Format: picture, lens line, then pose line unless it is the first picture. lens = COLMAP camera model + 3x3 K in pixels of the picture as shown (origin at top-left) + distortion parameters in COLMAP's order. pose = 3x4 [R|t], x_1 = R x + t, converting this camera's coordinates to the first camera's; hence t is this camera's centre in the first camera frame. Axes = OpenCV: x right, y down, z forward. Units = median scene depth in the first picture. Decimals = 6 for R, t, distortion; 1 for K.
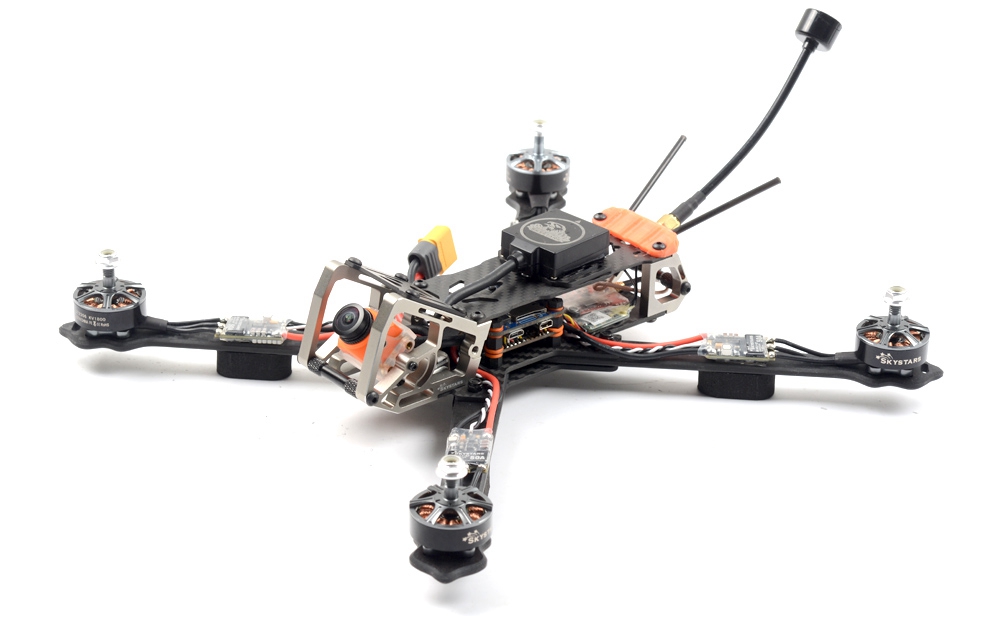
lens RADIAL K [[3049.1, 0, 500.0], [0, 3049.1, 314.5], [0, 0, 1]] dist [0.021531, -0.156583]
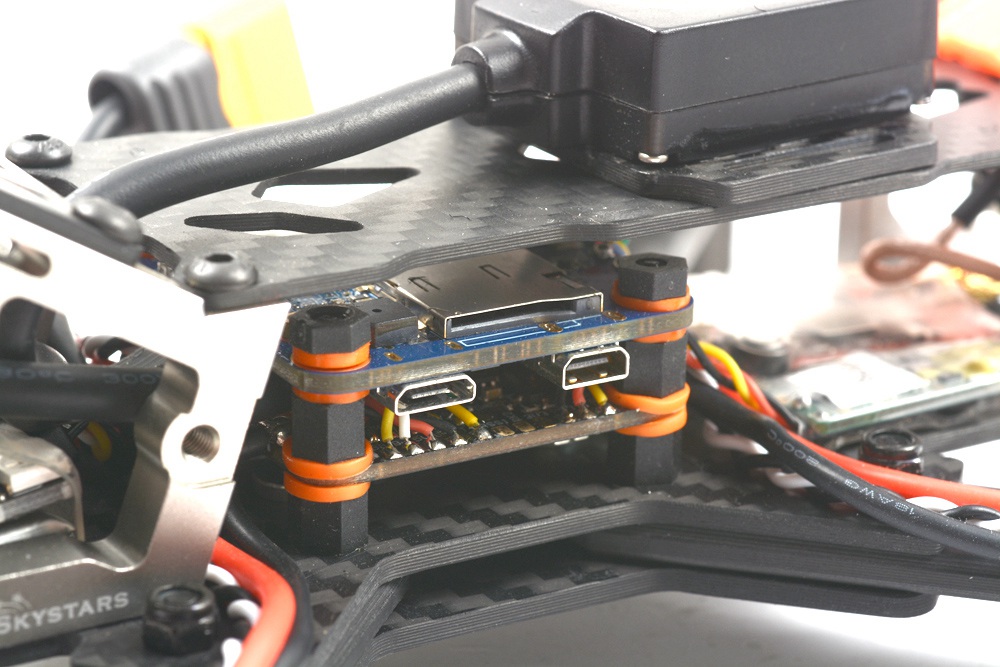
lens RADIAL K [[3192.4, 0, 500.0], [0, 3192.4, 333.5], [0, 0, 1]] dist [0.268977, 1.623862]
pose [[0.986837, 0.056593, -0.151491, 0.041917], [-0.071850, 0.992667, -0.097208, 0.022969], [0.144879, 0.106813, 0.983667, 0.778007]]
